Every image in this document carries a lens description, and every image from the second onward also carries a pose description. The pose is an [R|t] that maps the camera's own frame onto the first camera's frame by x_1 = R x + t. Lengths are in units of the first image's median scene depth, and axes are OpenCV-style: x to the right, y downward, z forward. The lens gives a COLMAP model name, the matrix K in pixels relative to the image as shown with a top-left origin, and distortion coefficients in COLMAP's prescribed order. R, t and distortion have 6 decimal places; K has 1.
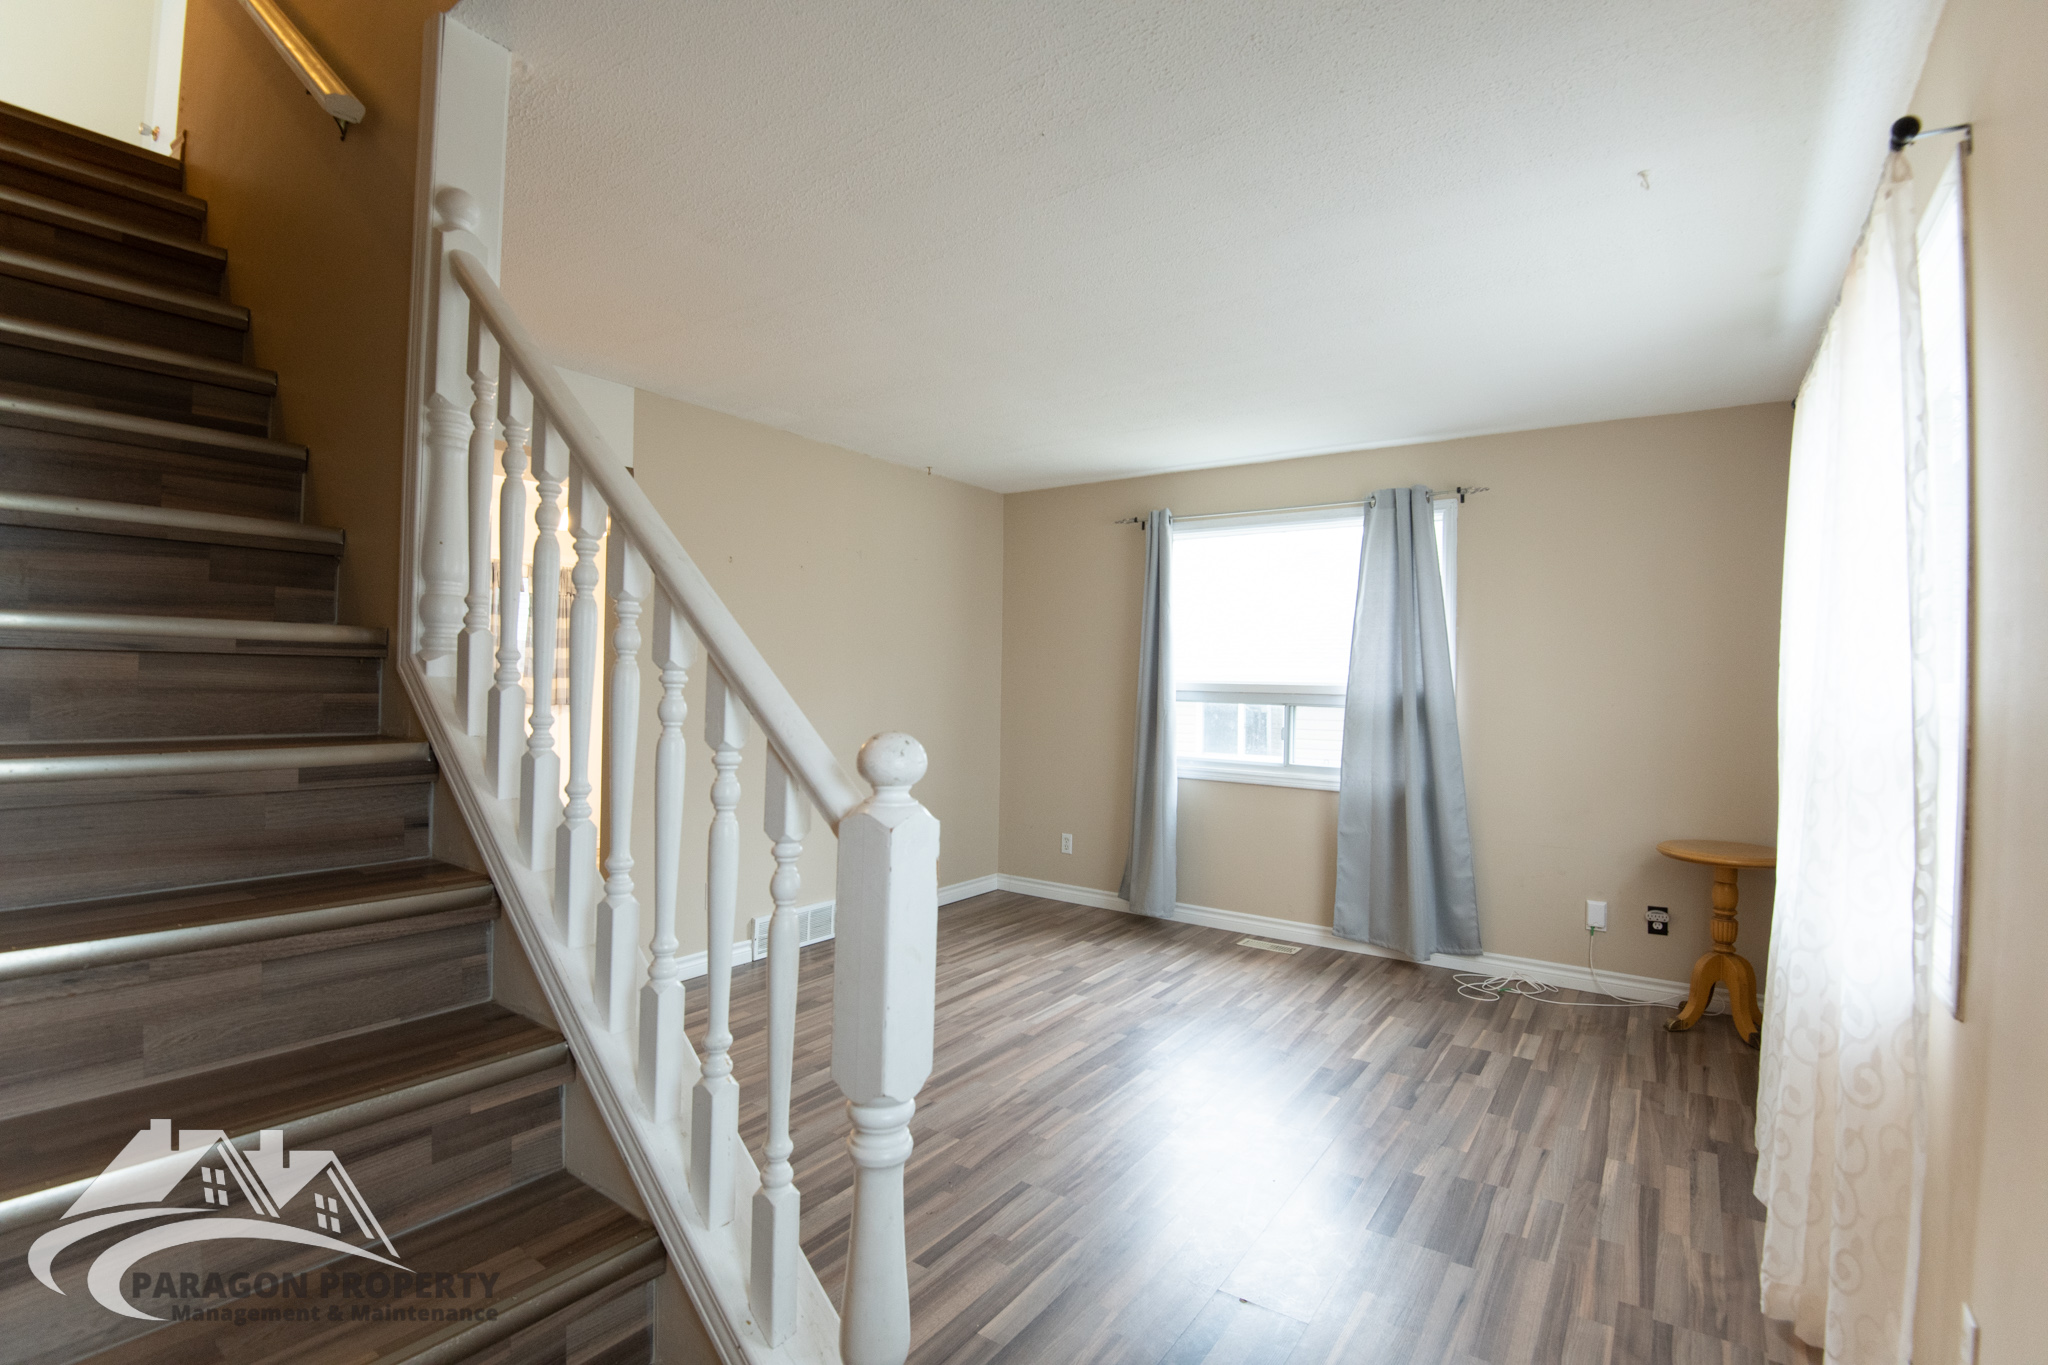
lens RADIAL K [[943.3, 0, 1028.4], [0, 943.3, 672.9], [0, 0, 1]] dist [-0.021856, -0.014330]
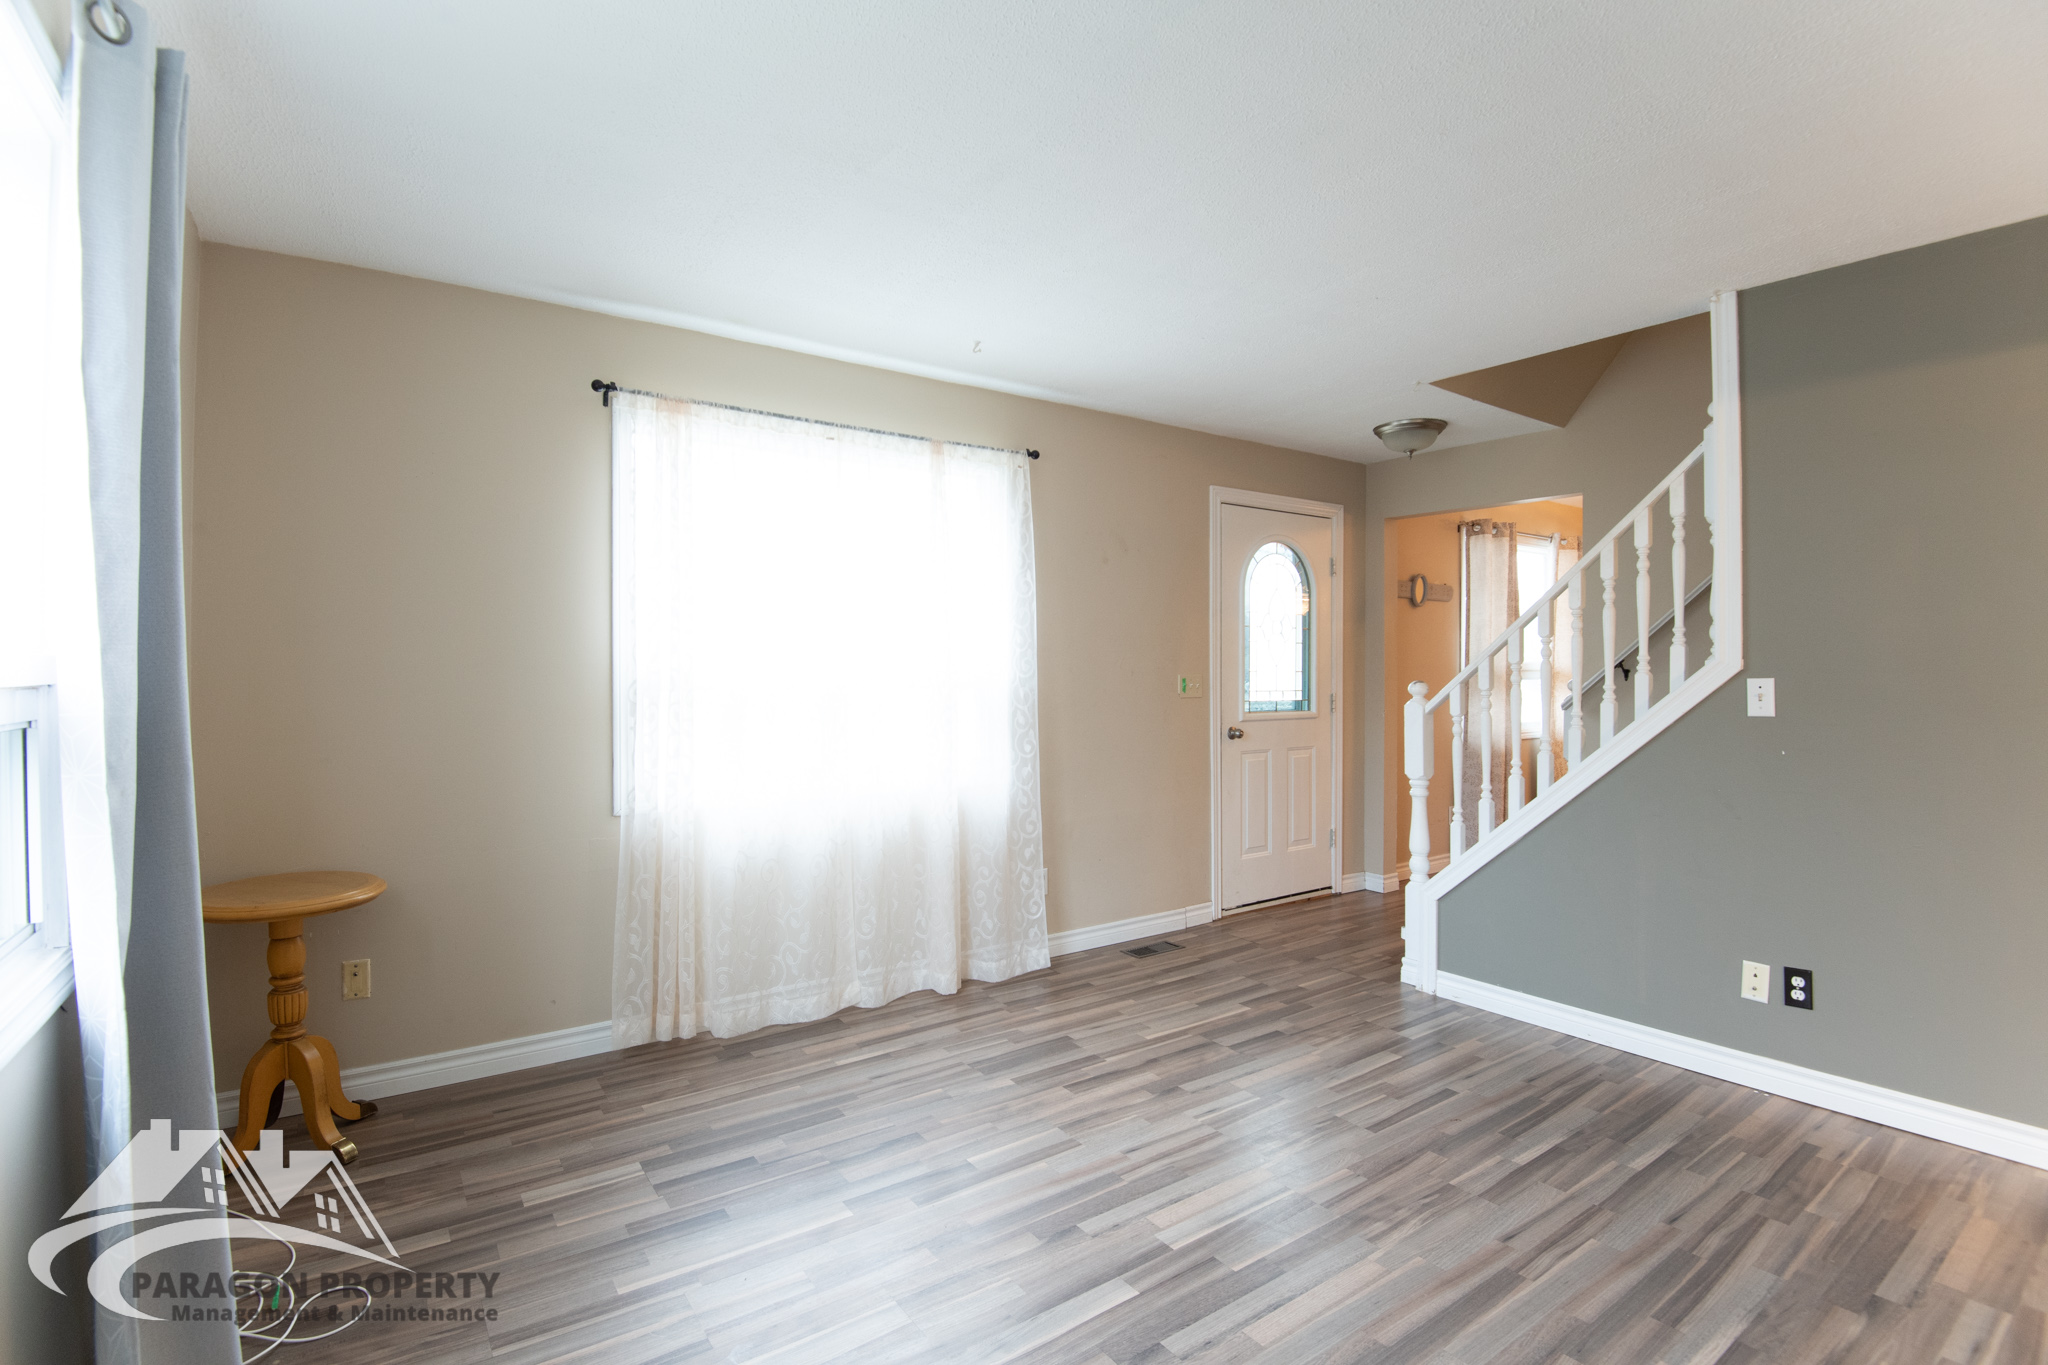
lens RADIAL K [[943.3, 0, 1028.4], [0, 943.3, 672.9], [0, 0, 1]] dist [-0.021856, -0.014330]
pose [[-0.937878, -0.018880, 0.346451, 0.003596], [-0.019227, 0.999812, 0.002437, 0.024298], [-0.346432, -0.004376, -0.938065, 1.826474]]
